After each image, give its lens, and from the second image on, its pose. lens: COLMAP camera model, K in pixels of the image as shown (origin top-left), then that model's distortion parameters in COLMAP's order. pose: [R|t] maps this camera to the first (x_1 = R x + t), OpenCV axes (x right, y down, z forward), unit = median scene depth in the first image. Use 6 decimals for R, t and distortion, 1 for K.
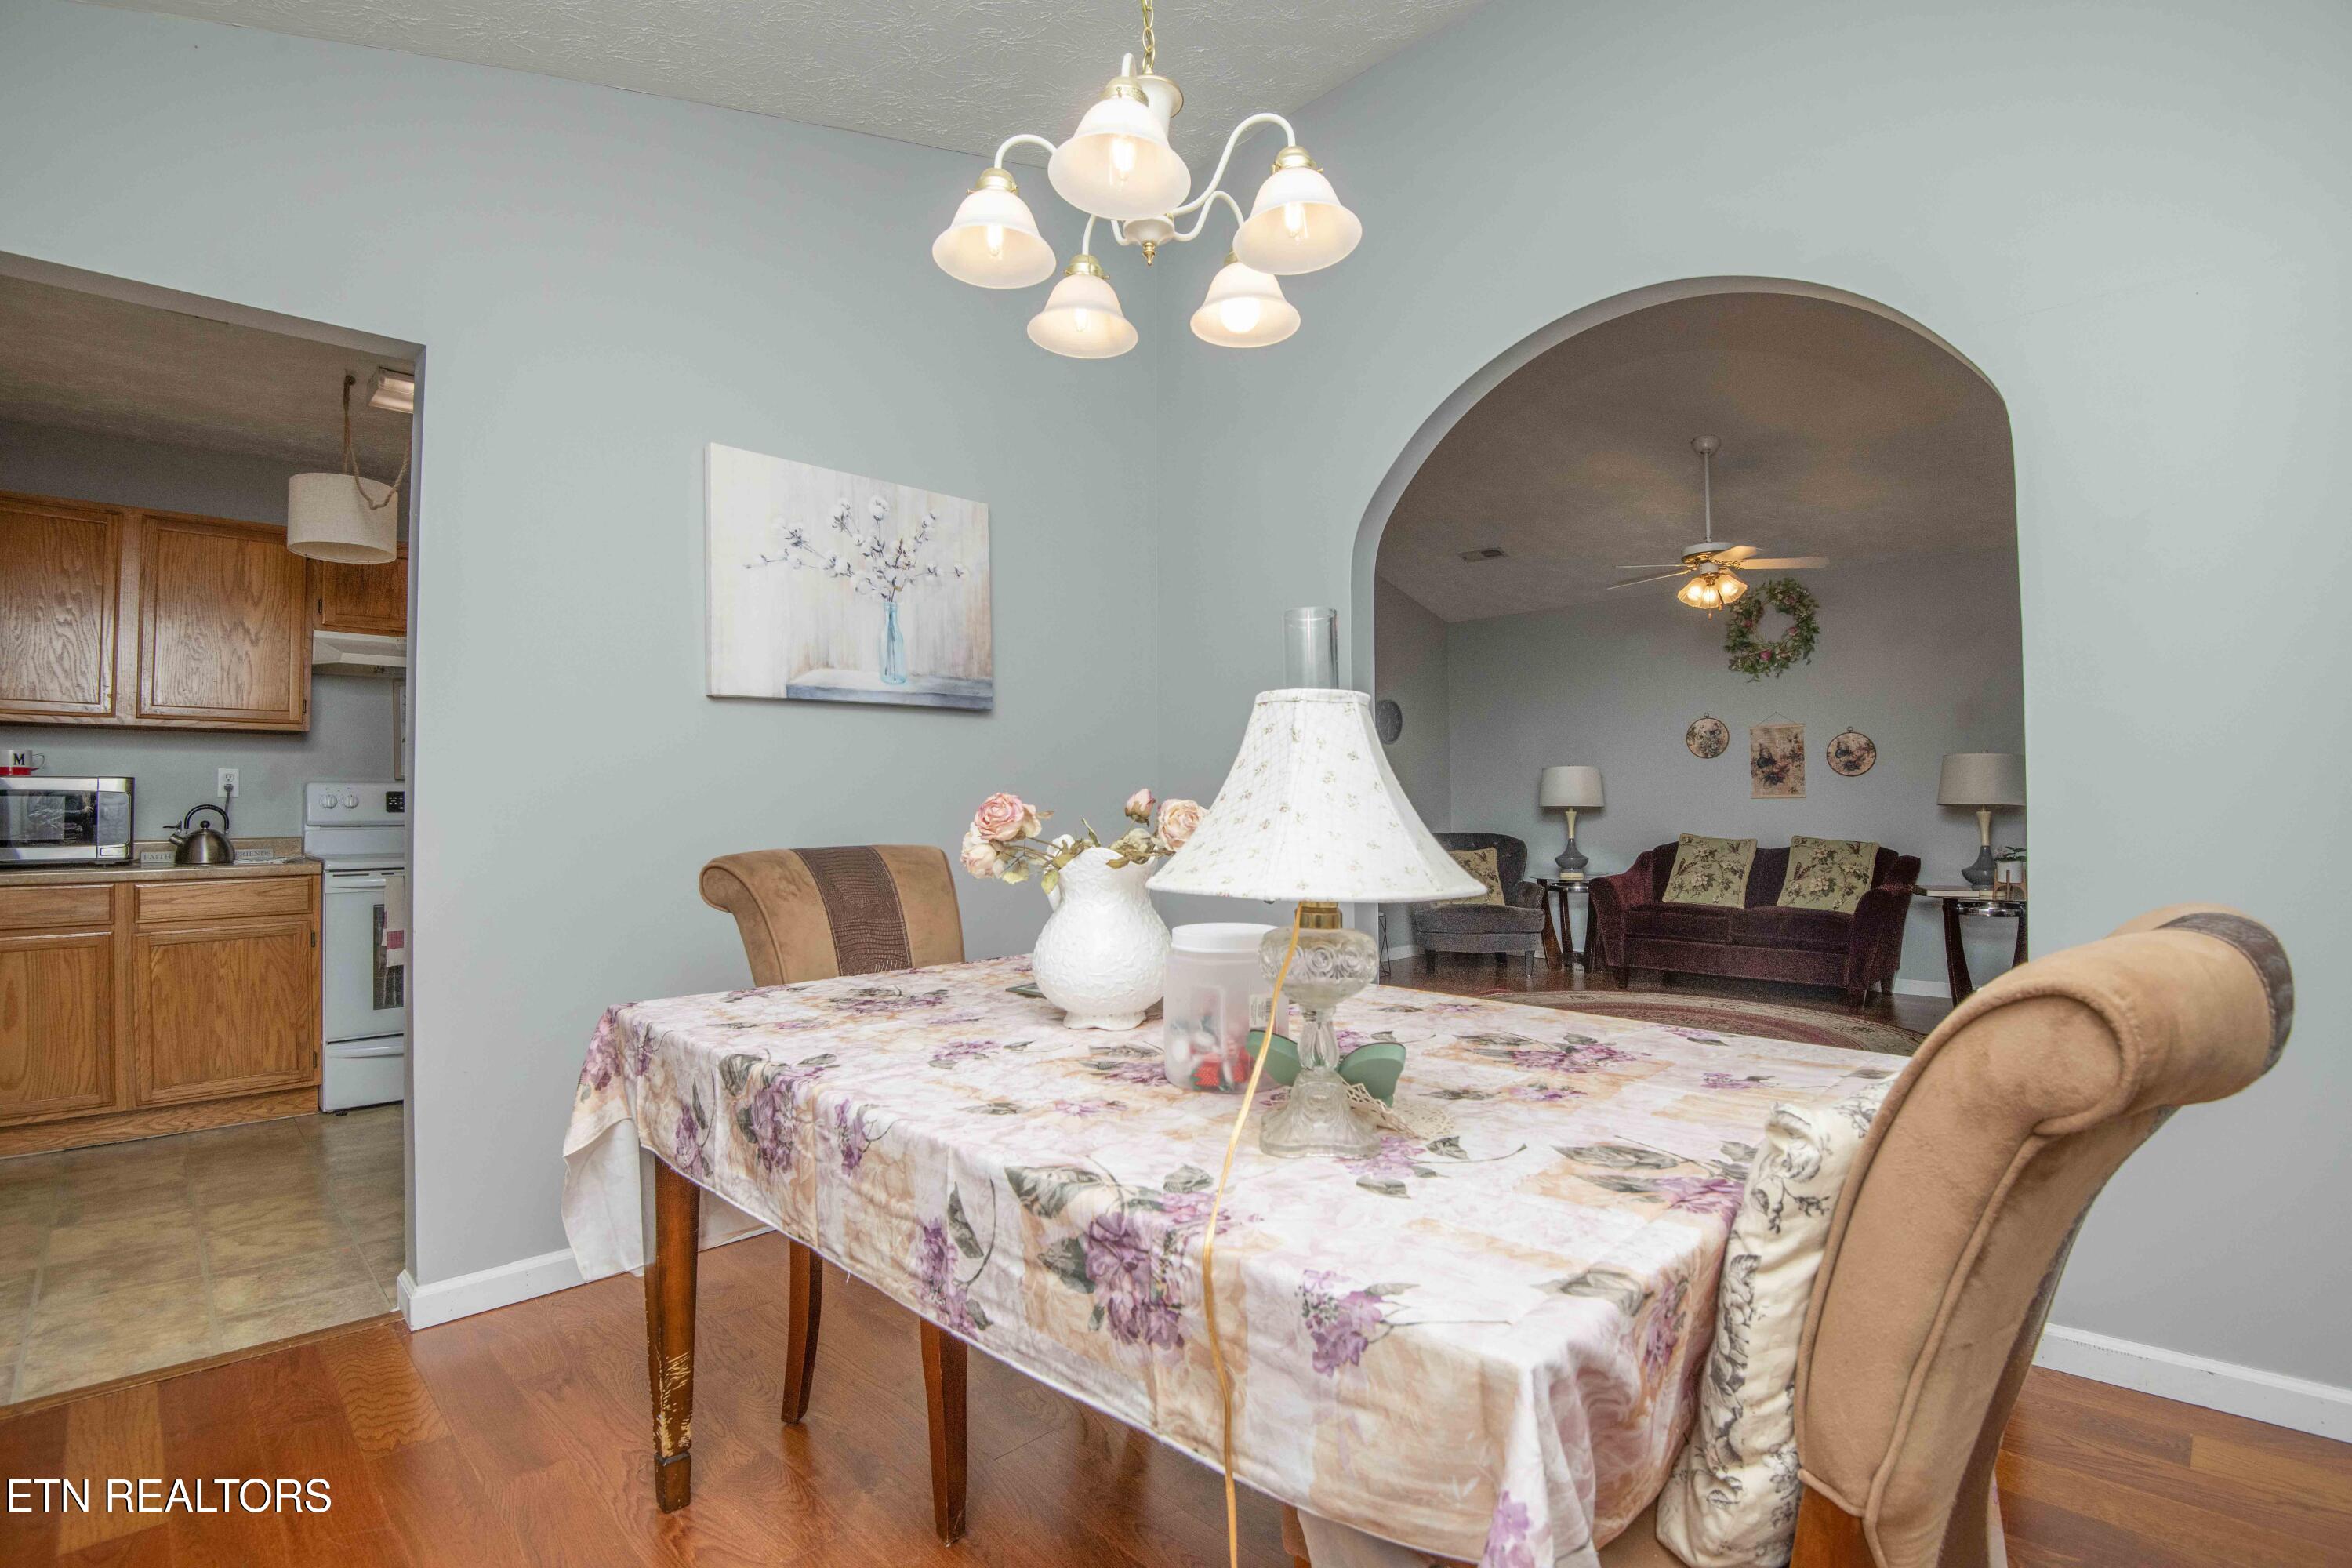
lens RADIAL K [[1084.5, 0, 1182.6], [0, 1084.5, 783.0], [0, 0, 1]] dist [-0.022855, -0.011618]
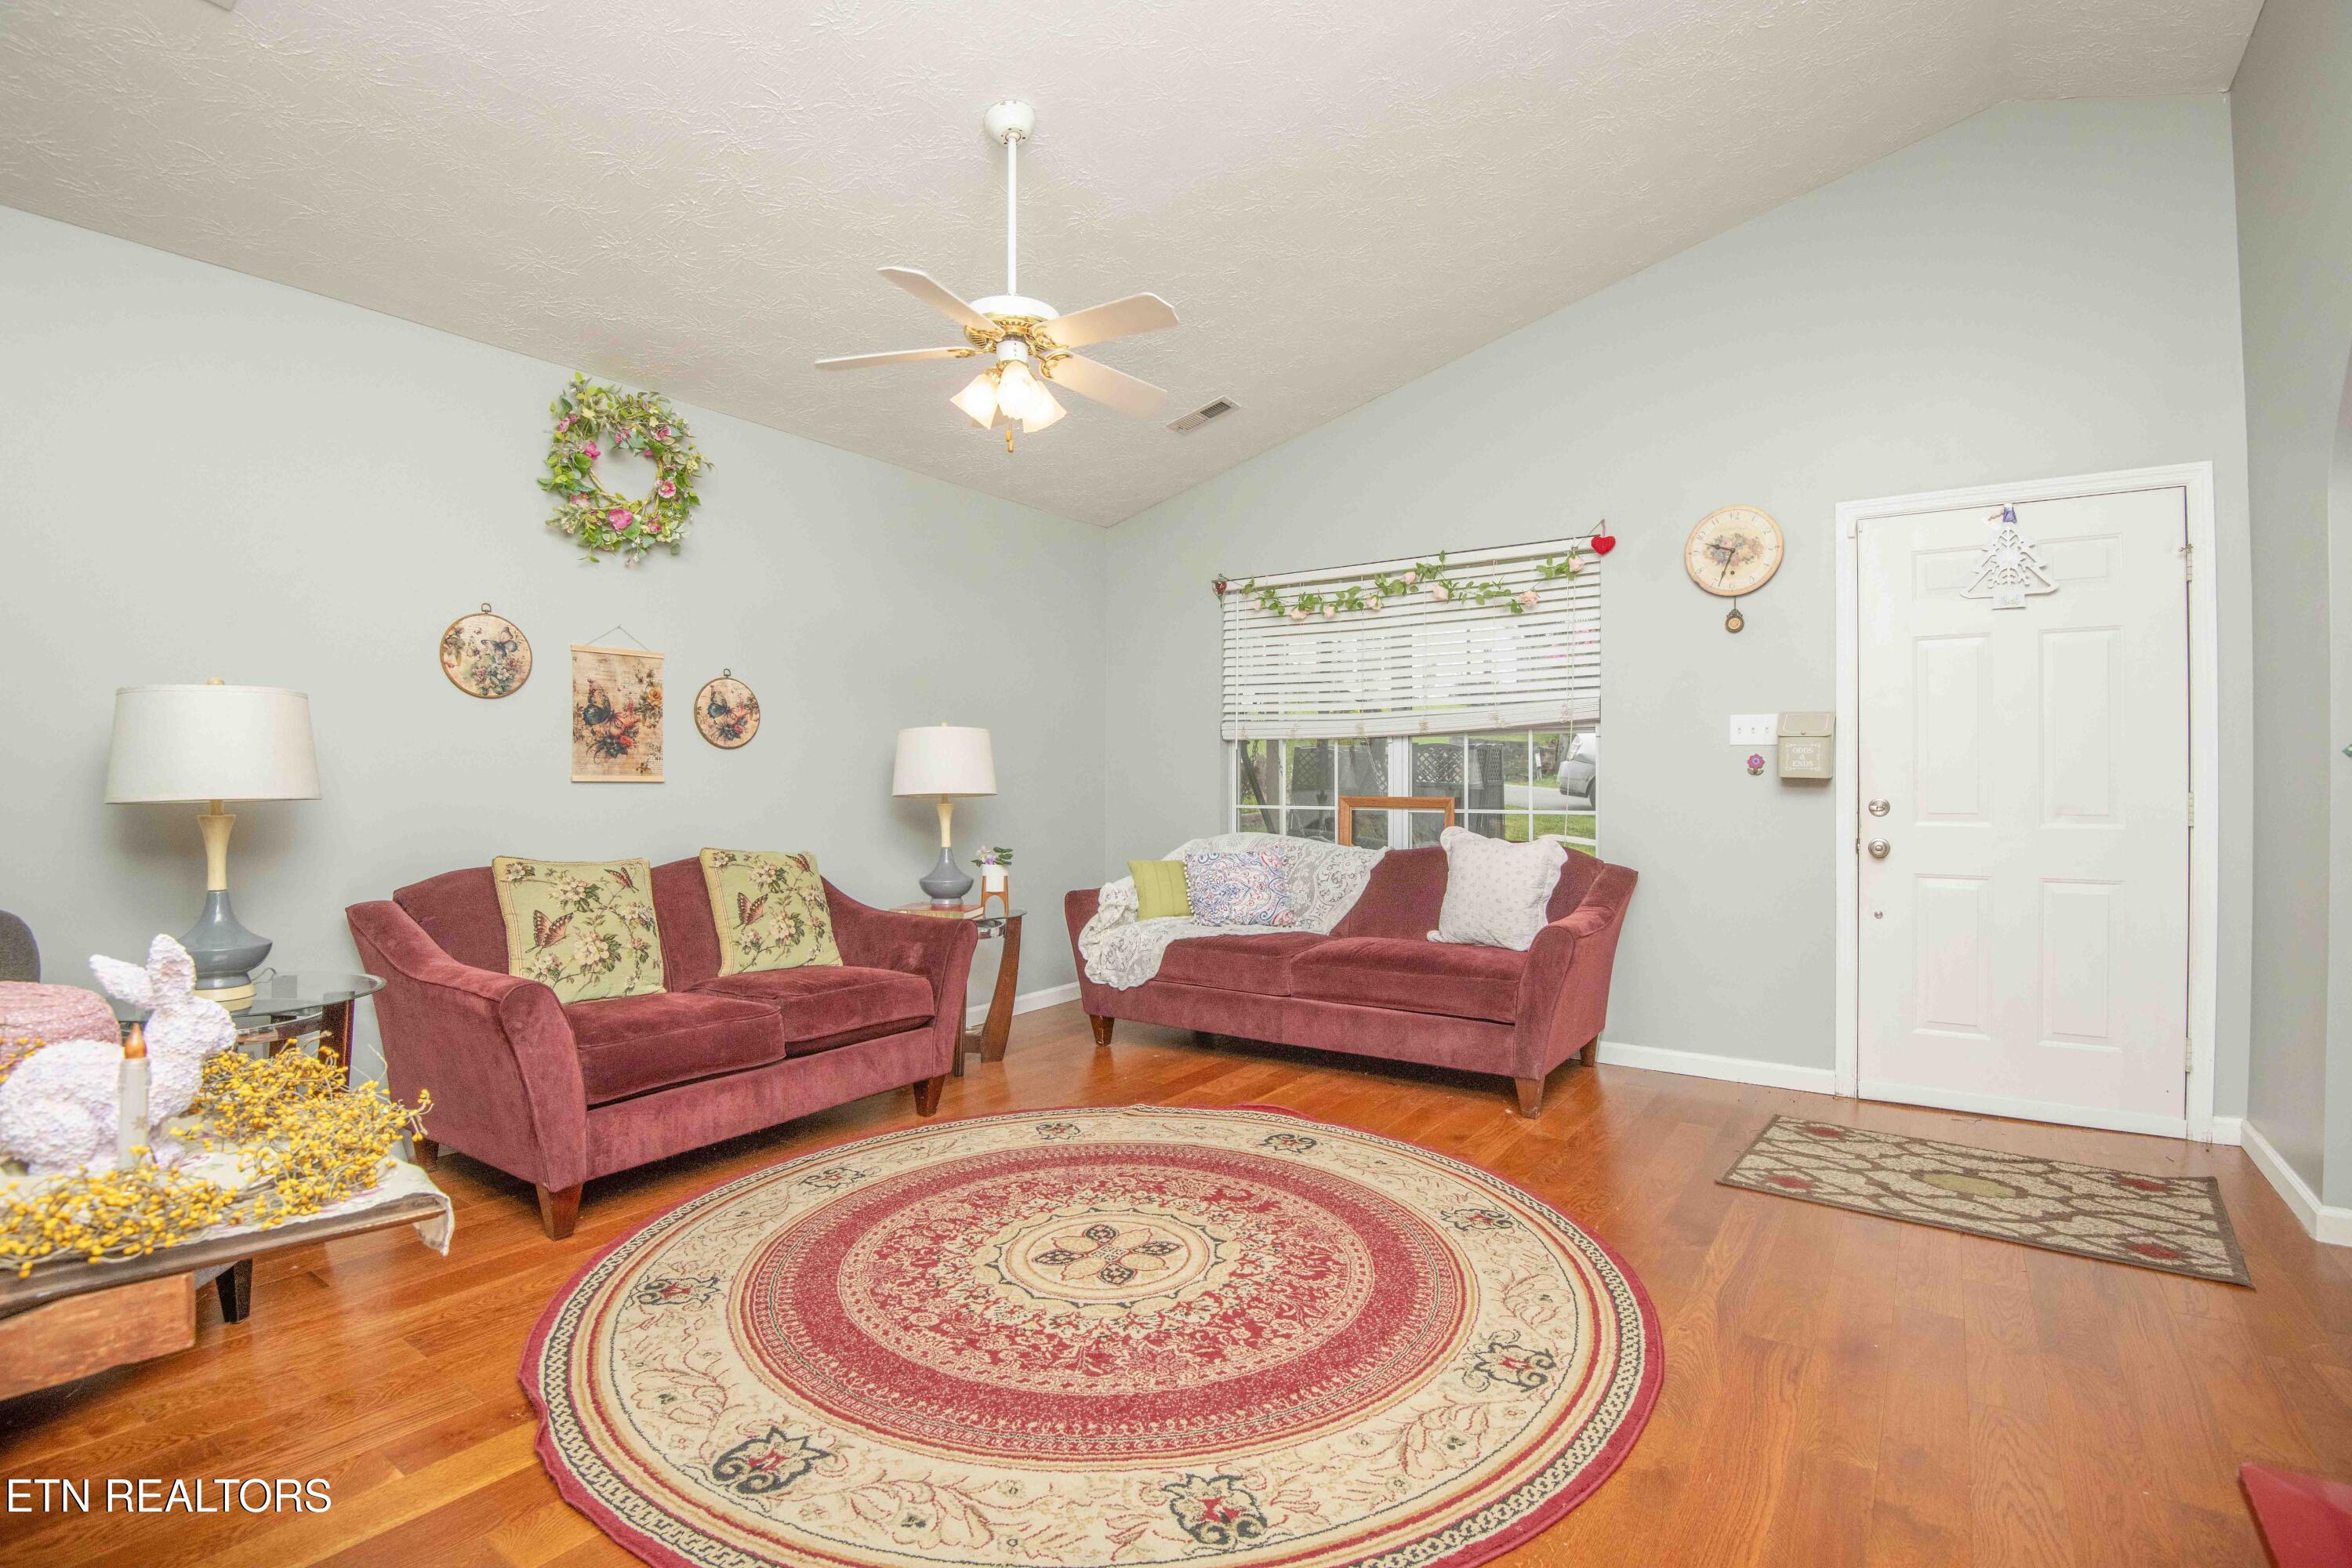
lens RADIAL K [[1084.5, 0, 1191.9], [0, 1084.5, 776.3], [0, 0, 1]] dist [-0.022855, -0.011618]
pose [[-0.183865, 0.010170, 0.982899, -0.045071], [-0.023815, 0.999607, -0.014798, 0.012636], [-0.982663, -0.026129, -0.183550, 0.832196]]
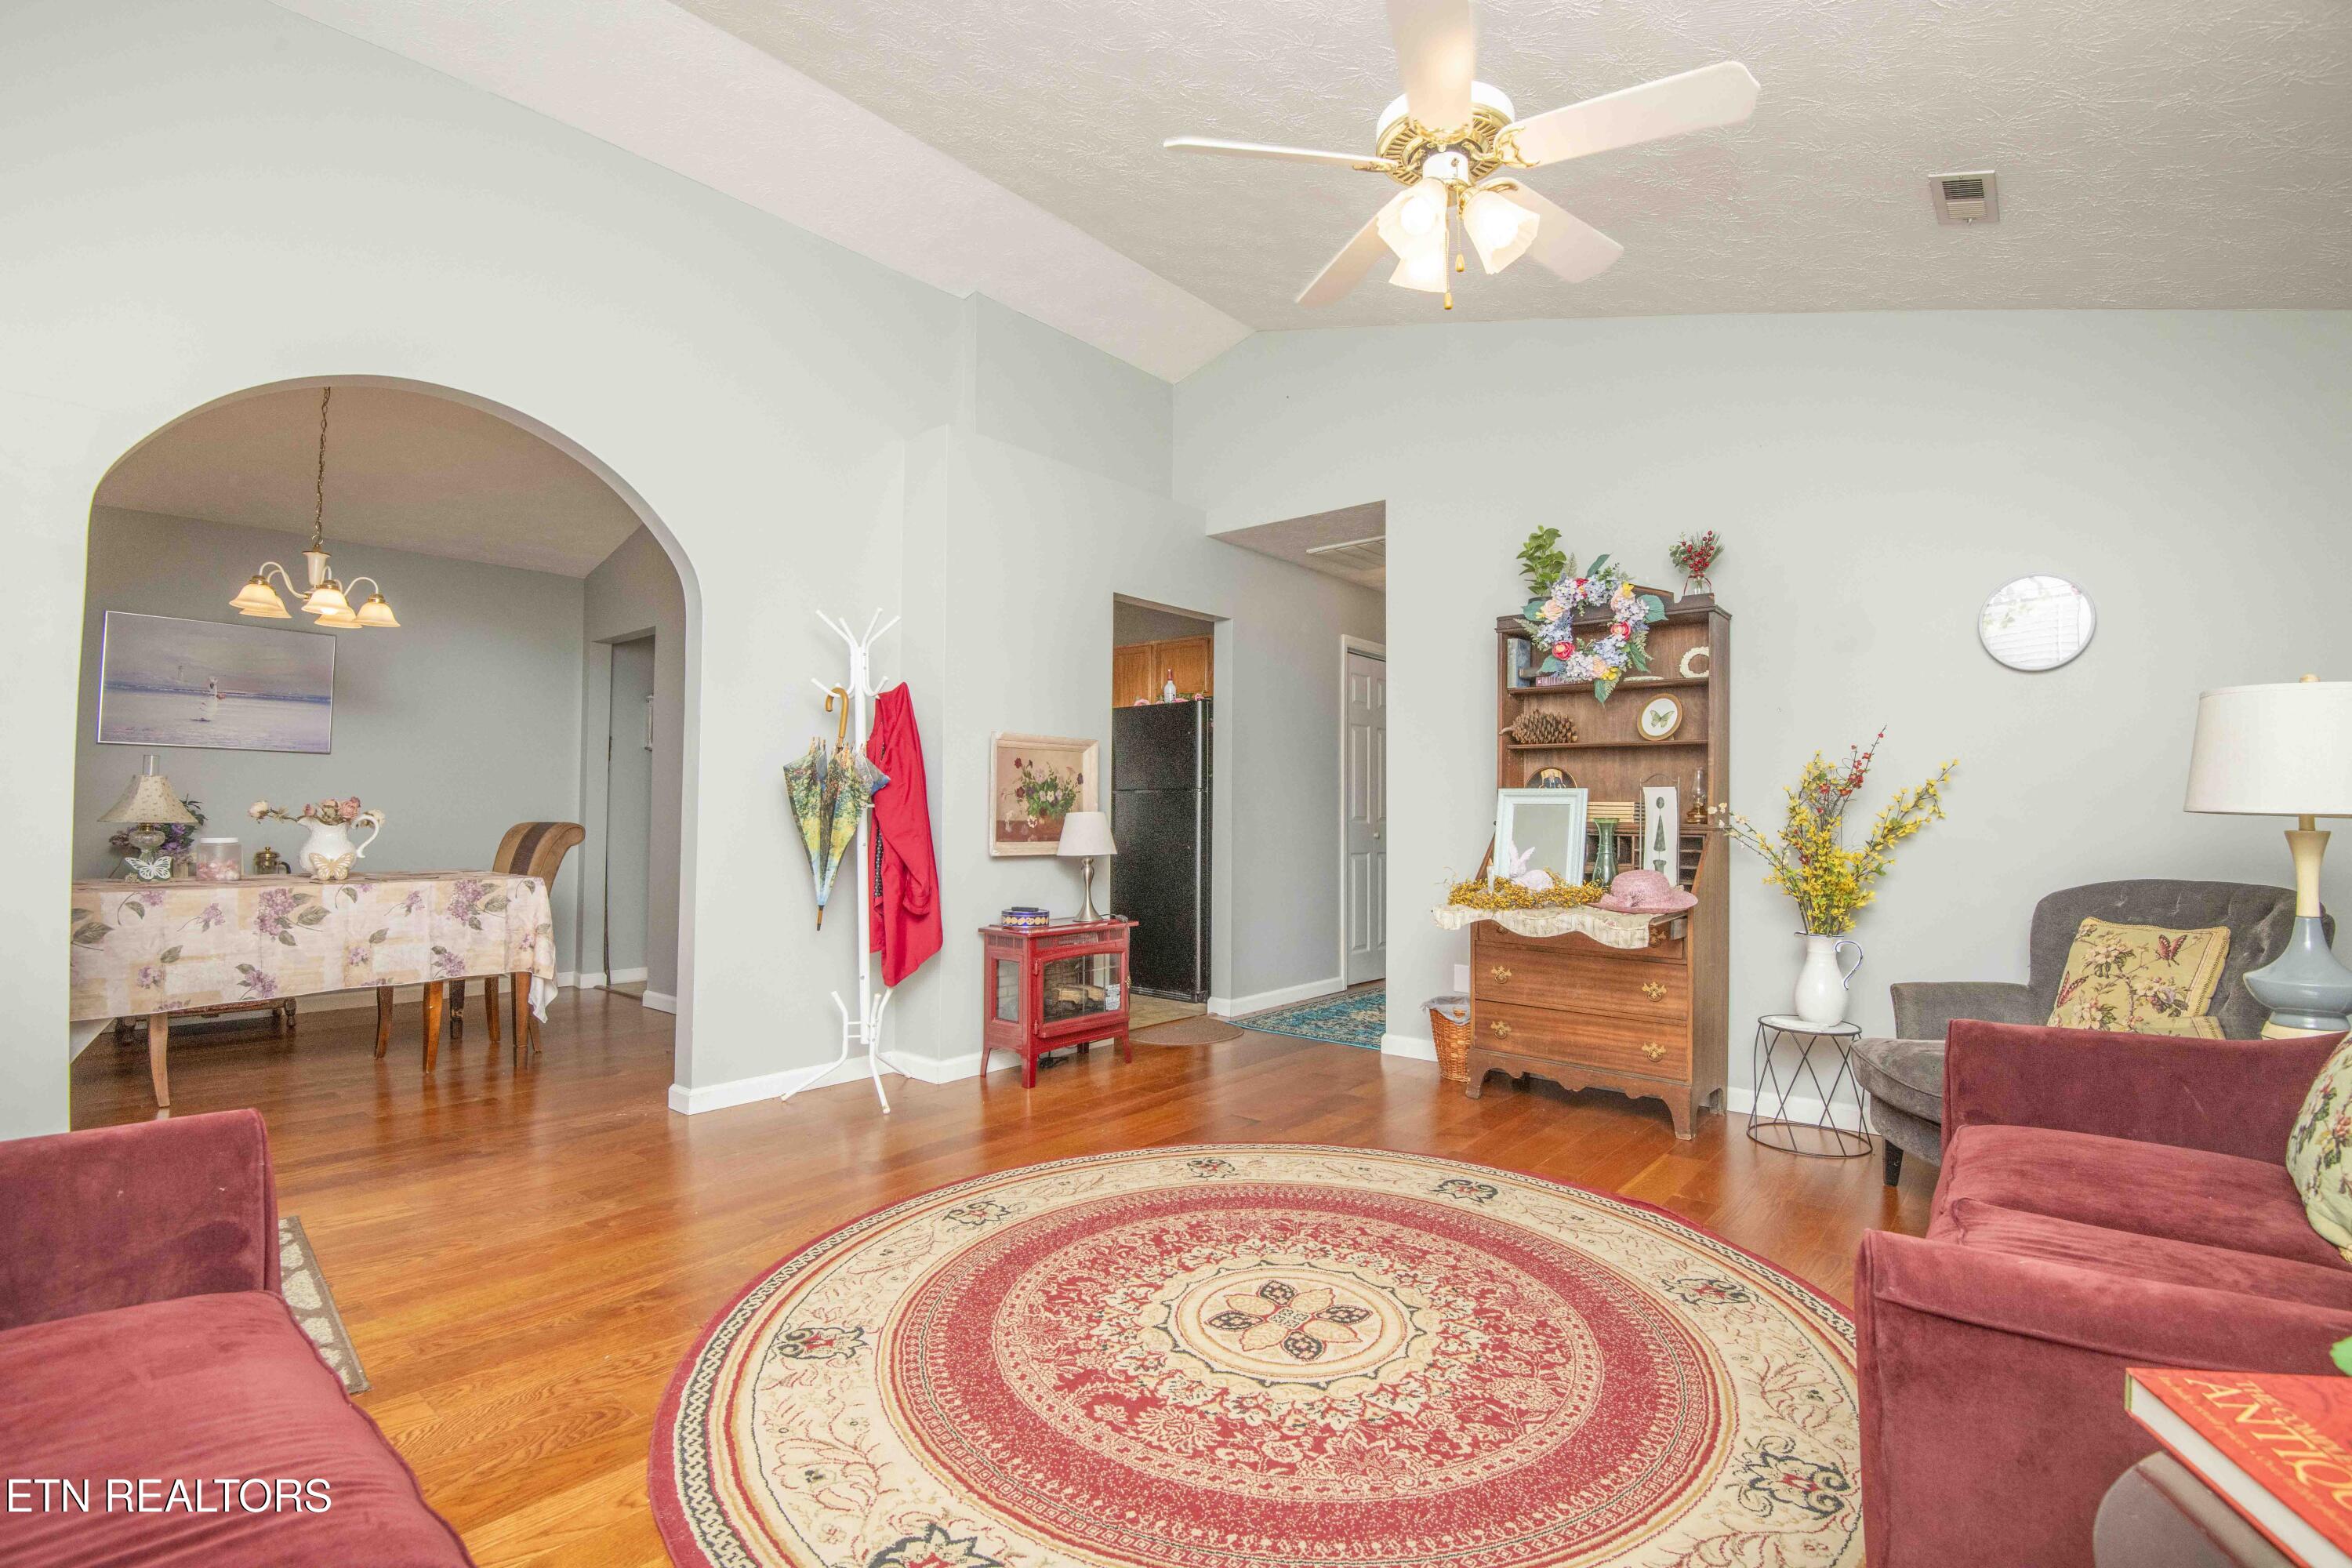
lens RADIAL K [[1084.5, 0, 1190.5], [0, 1084.5, 781.9], [0, 0, 1]] dist [-0.022855, -0.011618]
pose [[0.090248, -0.024722, -0.995612, 0.701774], [0.016259, 0.999595, -0.023347, 0.015681], [0.995787, -0.014080, 0.090614, 0.723666]]
